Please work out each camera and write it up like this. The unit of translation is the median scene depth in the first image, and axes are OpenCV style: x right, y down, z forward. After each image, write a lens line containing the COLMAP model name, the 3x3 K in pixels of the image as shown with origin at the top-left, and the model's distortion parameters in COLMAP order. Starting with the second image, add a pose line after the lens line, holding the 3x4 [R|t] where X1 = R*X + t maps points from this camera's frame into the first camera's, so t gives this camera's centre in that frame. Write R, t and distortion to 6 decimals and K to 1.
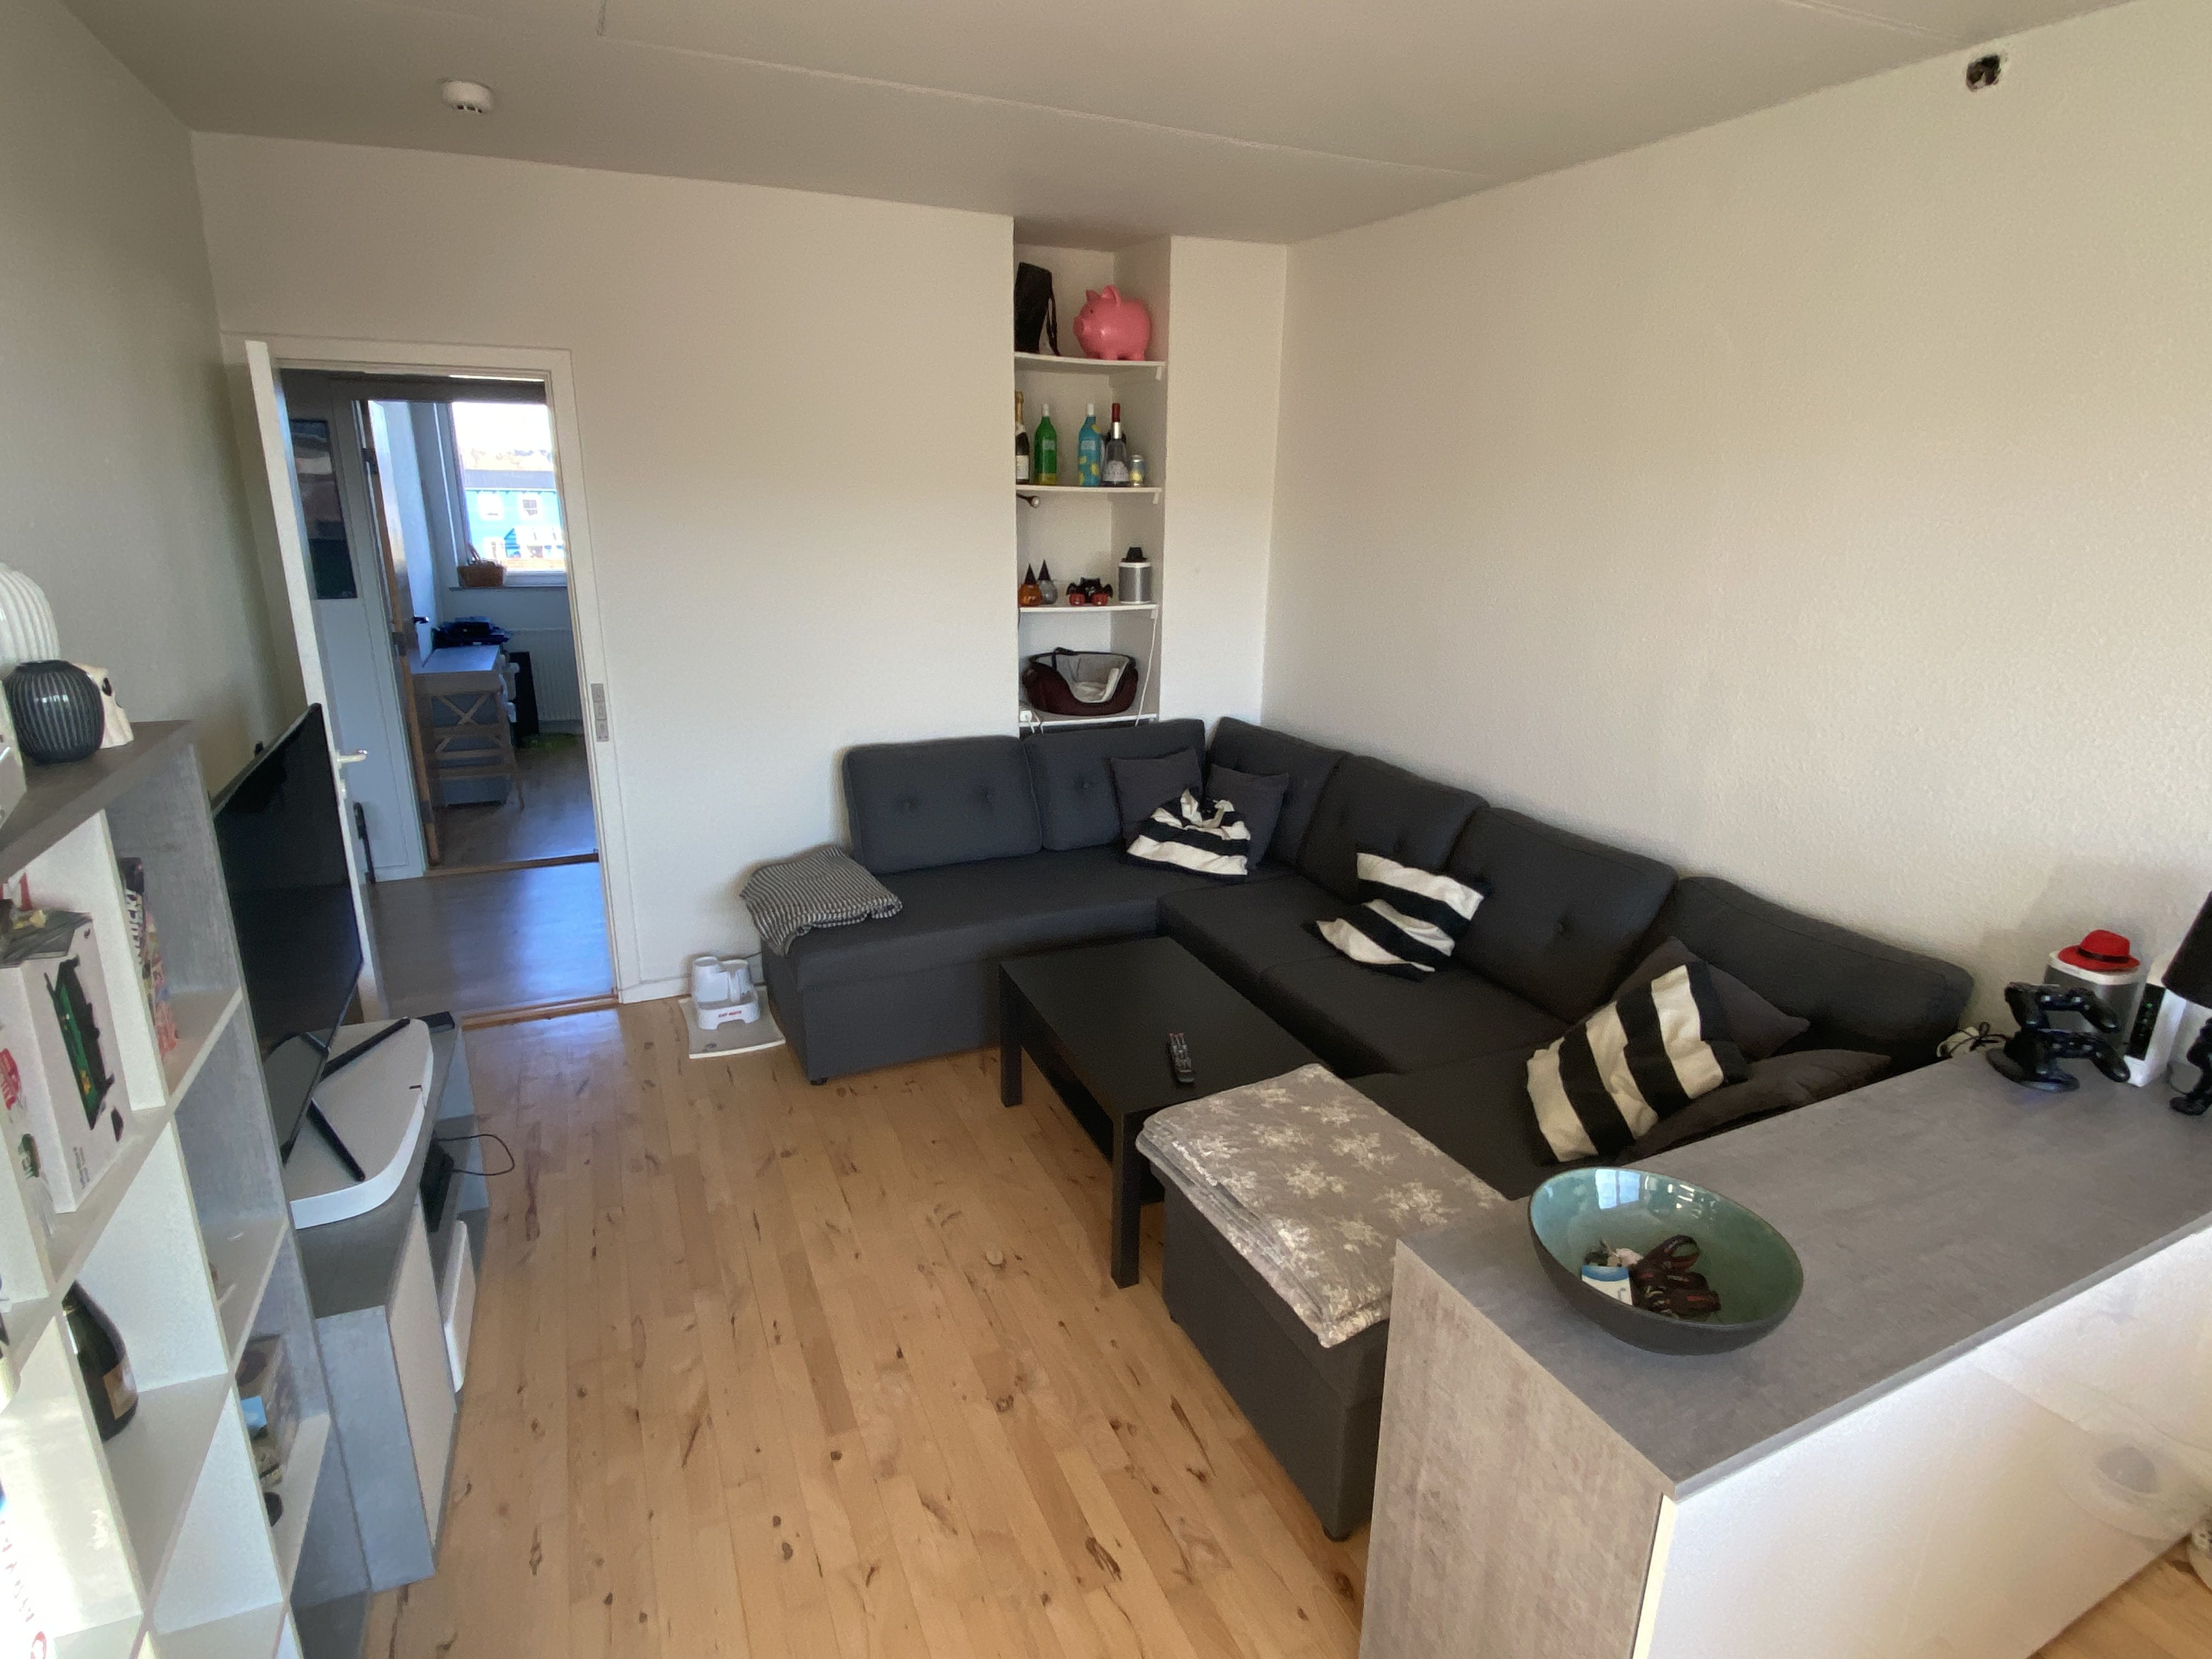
lens RADIAL K [[1161.7, 0, 1103.6], [0, 1161.7, 826.5], [0, 0, 1]] dist [0.018499, -0.000441]
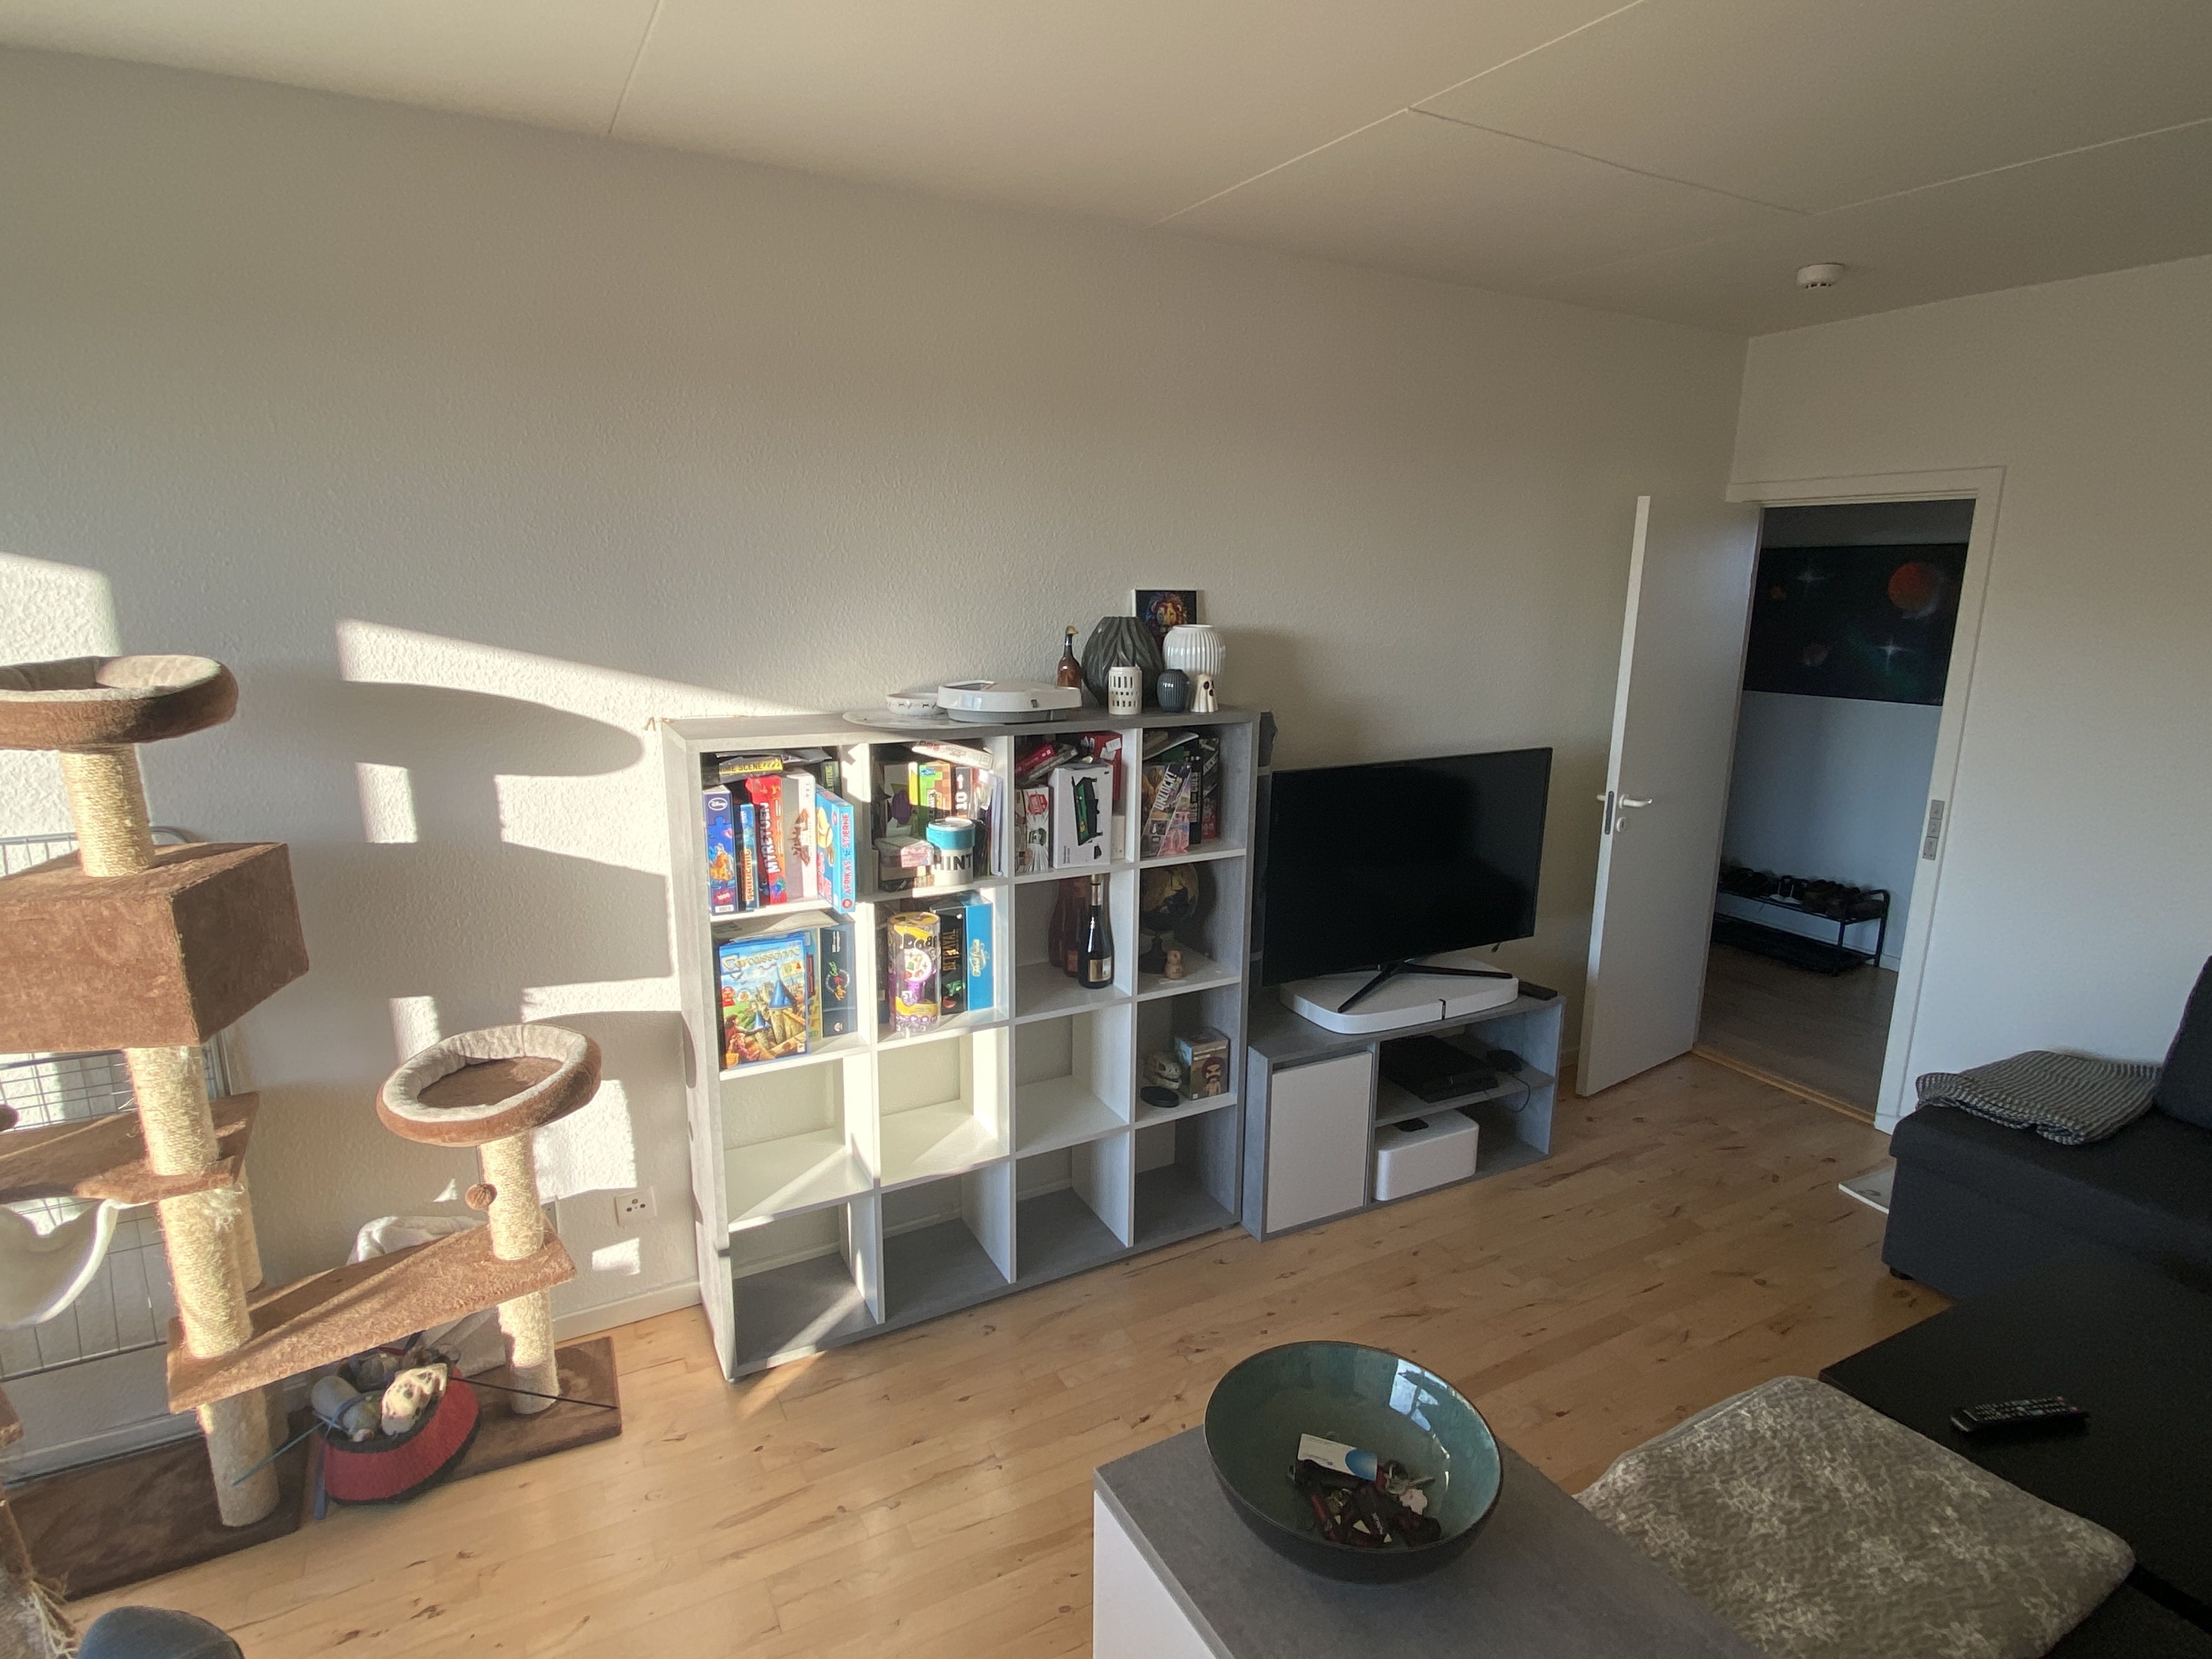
lens RADIAL K [[1161.7, 0, 1098.1], [0, 1161.7, 833.8], [0, 0, 1]] dist [0.018499, -0.000441]
pose [[0.052604, 0.202299, -0.977910, 0.693298], [-0.289459, 0.940314, 0.178951, -0.096929], [0.955744, 0.273652, 0.108021, 0.339148]]
